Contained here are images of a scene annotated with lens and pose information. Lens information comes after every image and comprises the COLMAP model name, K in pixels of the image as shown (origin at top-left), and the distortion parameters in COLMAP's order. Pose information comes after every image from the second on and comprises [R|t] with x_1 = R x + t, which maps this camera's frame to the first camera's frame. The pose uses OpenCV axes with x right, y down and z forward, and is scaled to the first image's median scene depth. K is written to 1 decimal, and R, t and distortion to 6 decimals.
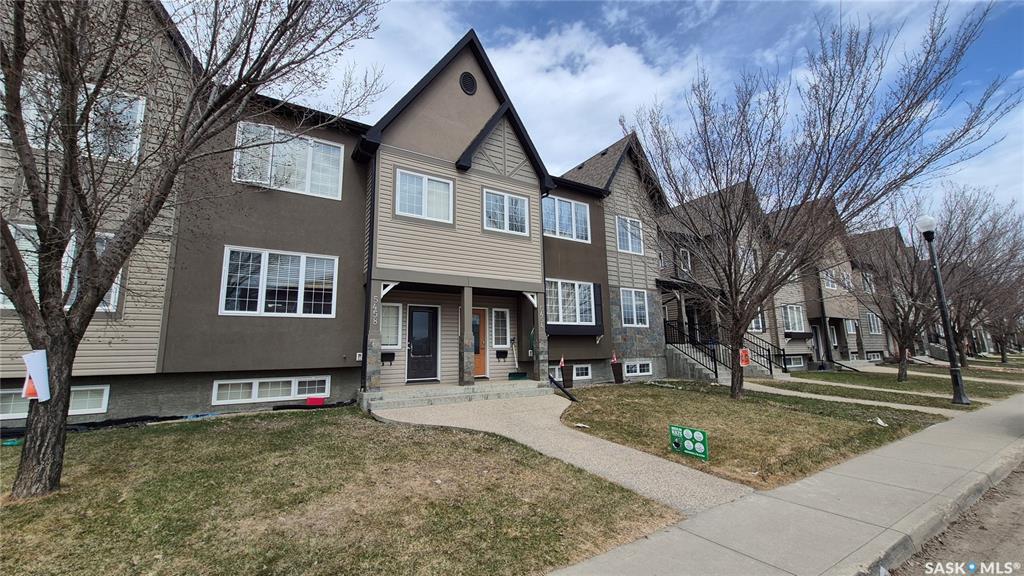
lens RADIAL K [[398.9, 0, 515.3], [0, 398.9, 288.2], [0, 0, 1]] dist [-0.002878, -0.000076]
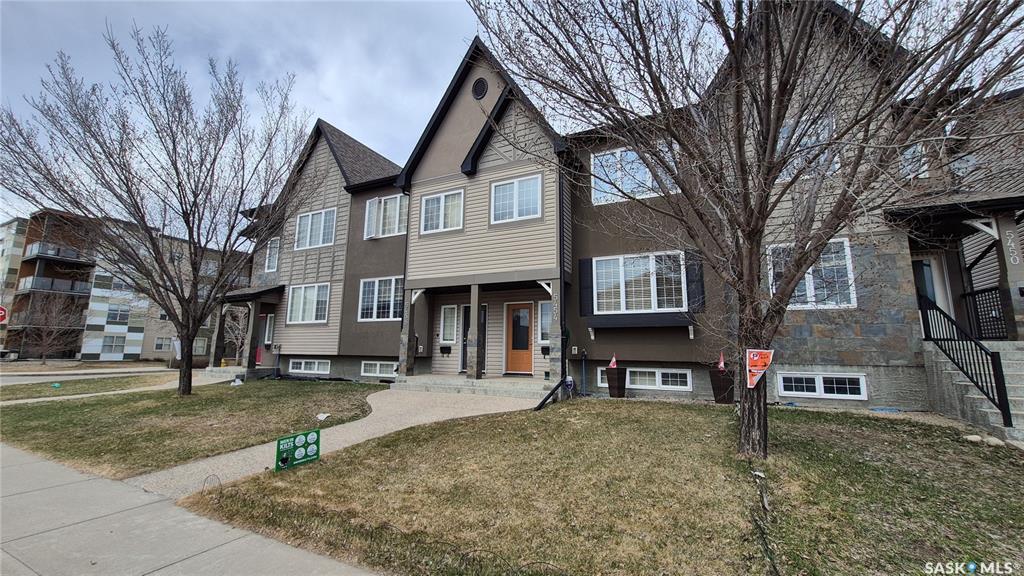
lens RADIAL K [[399.9, 0, 516.0], [0, 399.9, 287.4], [0, 0, 1]] dist [0.000731, -0.000253]
pose [[0.526692, -0.106290, -0.843385, 0.799726], [0.118020, 0.991686, -0.051277, 0.067828], [0.841823, -0.072529, 0.534858, 0.517157]]
